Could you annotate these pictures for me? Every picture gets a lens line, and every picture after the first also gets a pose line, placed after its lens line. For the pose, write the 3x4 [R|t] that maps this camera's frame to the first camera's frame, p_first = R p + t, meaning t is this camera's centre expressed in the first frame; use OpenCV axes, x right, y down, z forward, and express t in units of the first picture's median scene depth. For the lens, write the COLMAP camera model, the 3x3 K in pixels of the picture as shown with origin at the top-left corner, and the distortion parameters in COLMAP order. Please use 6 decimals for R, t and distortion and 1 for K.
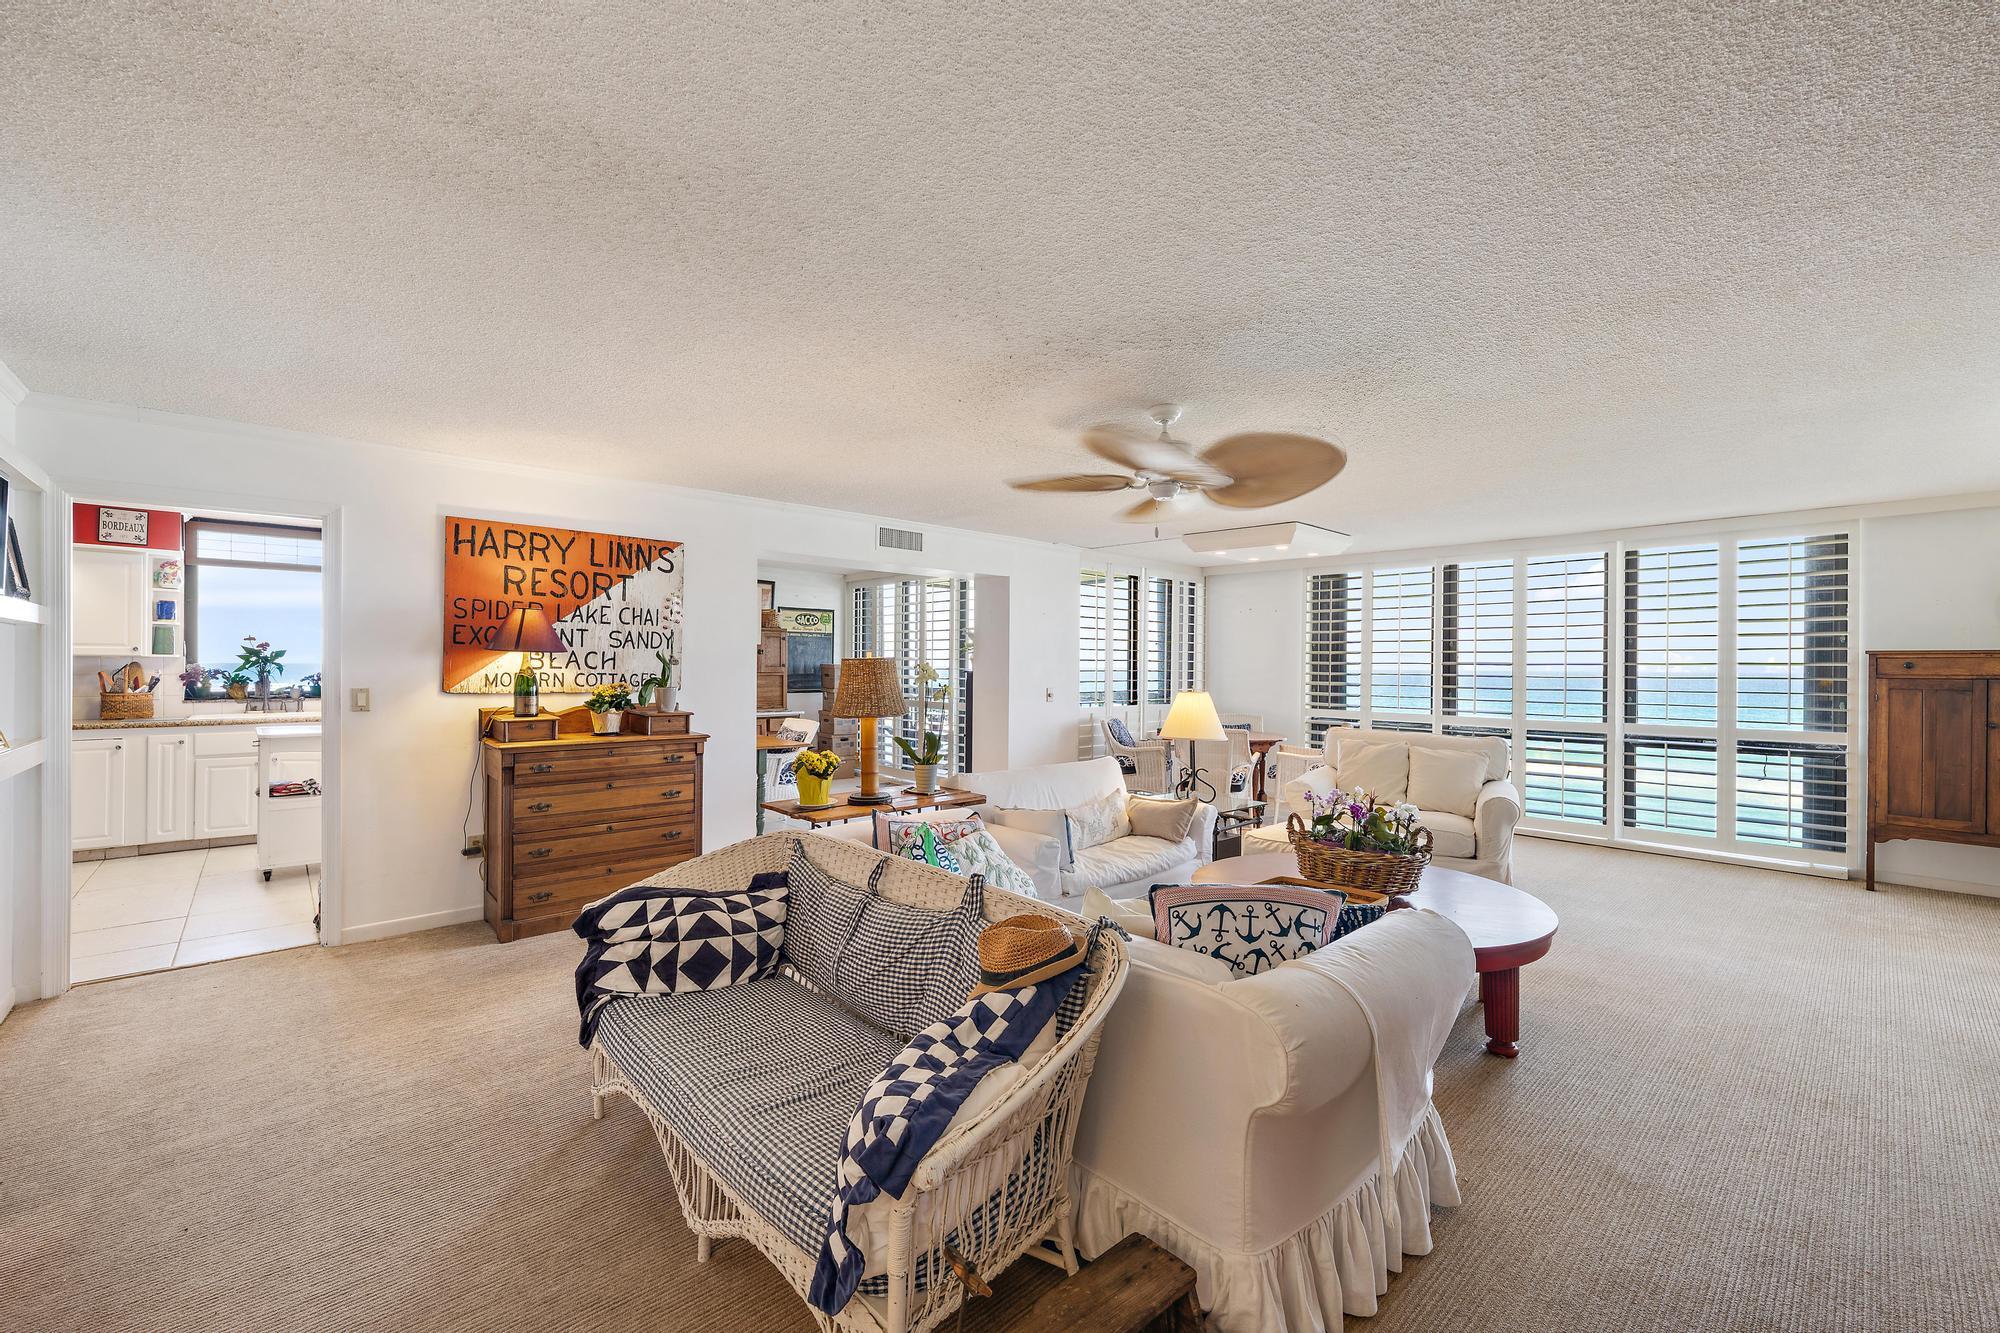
lens RADIAL K [[796.2, 0, 985.9], [0, 796.2, 682.8], [0, 0, 1]] dist [-0.003827, -0.000413]
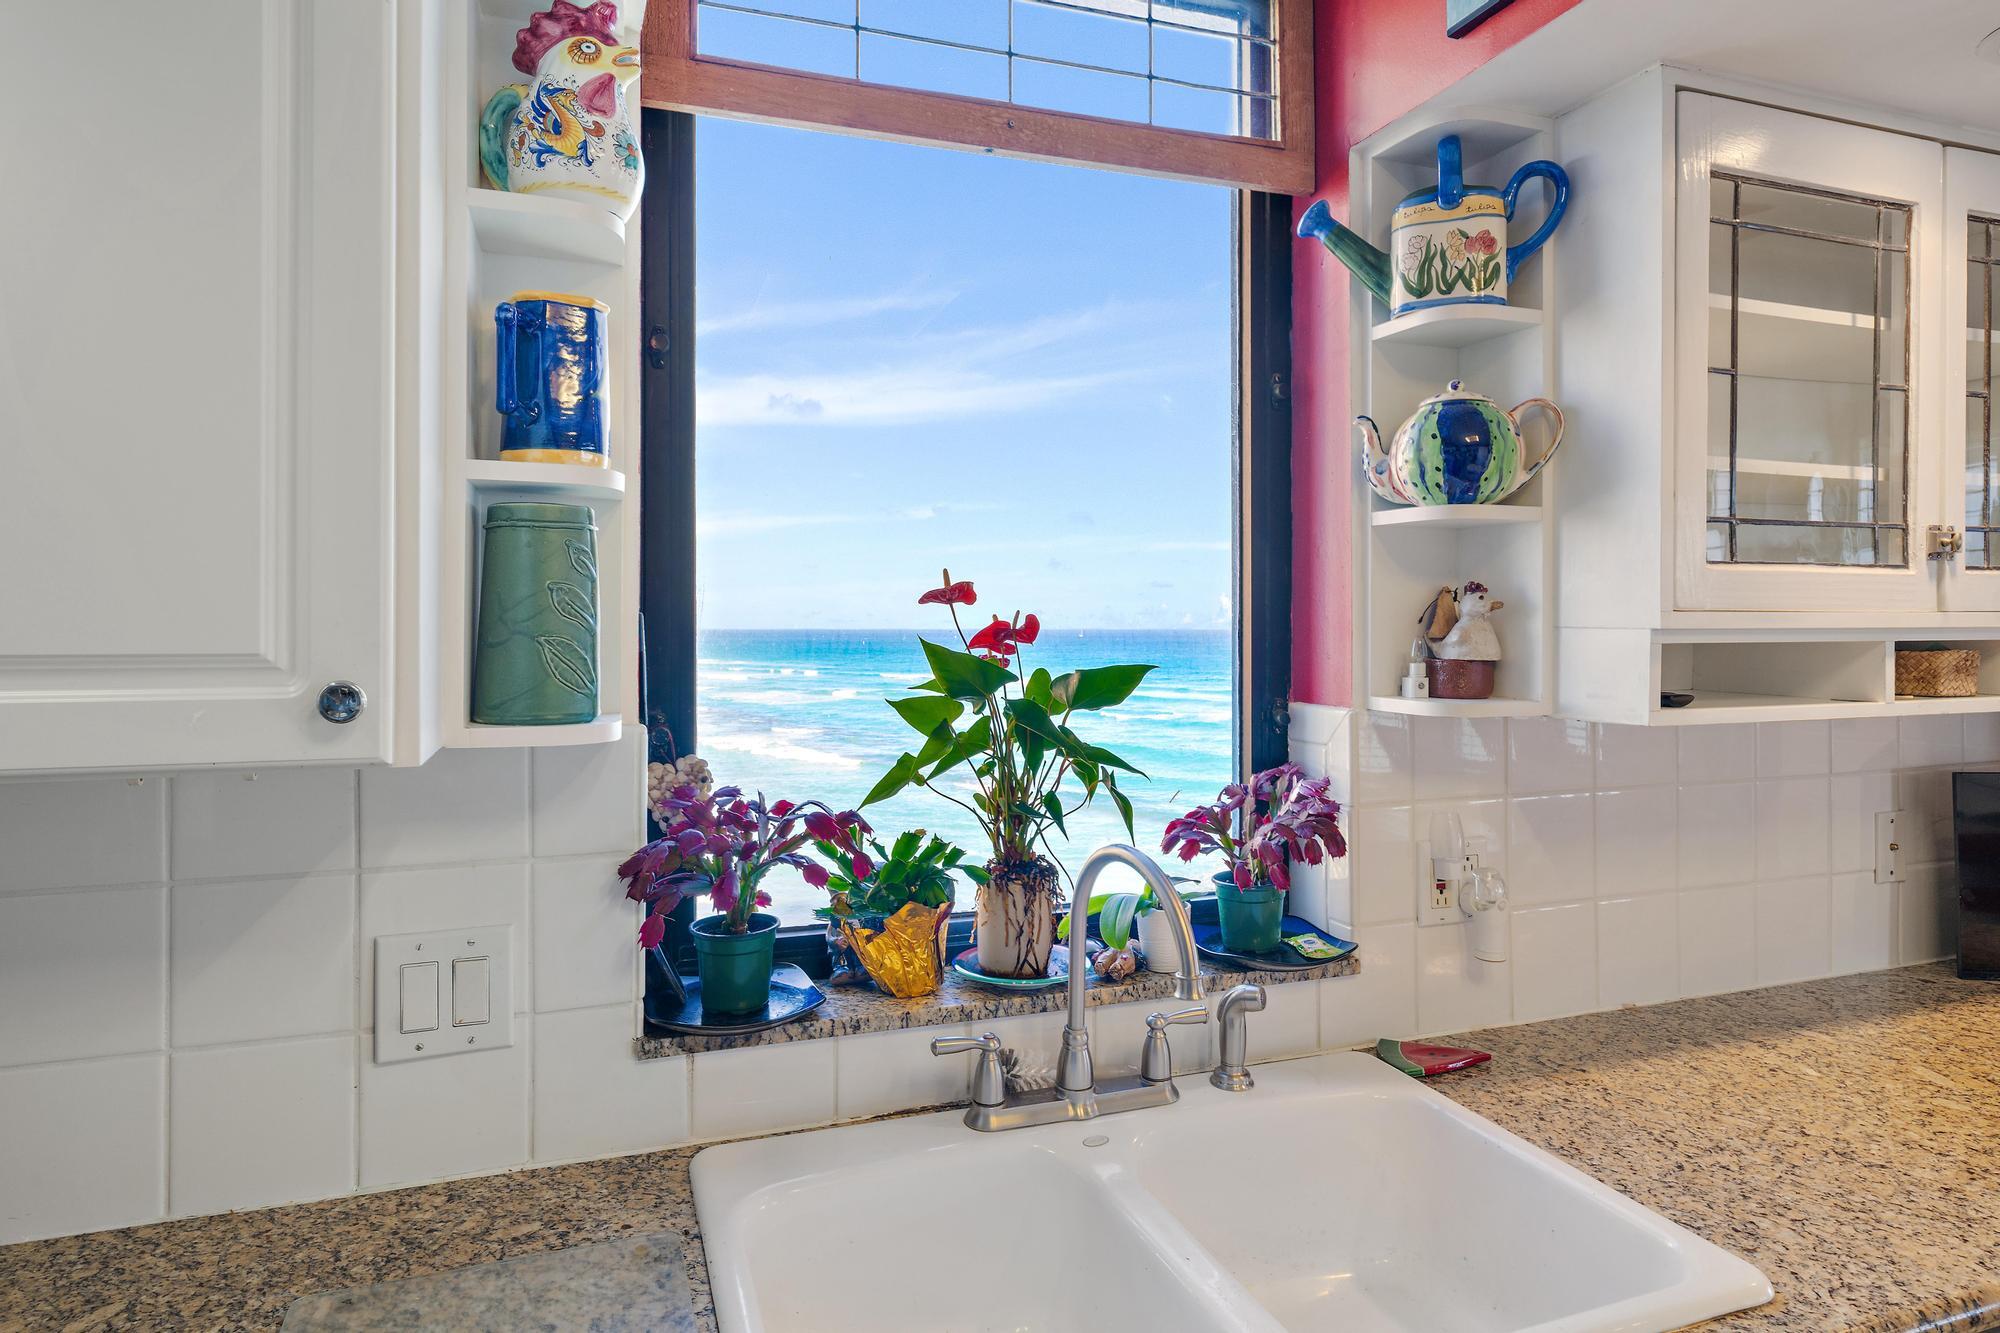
lens RADIAL K [[1184.6, 0, 1006.4], [0, 1184.6, 647.5], [0, 0, 1]] dist [-0.000835, -0.000423]
pose [[0.929490, -0.004036, -0.368826, -0.871453], [0.003082, 0.999990, -0.003176, -0.045575], [0.368835, 0.001816, 0.929493, 0.826689]]
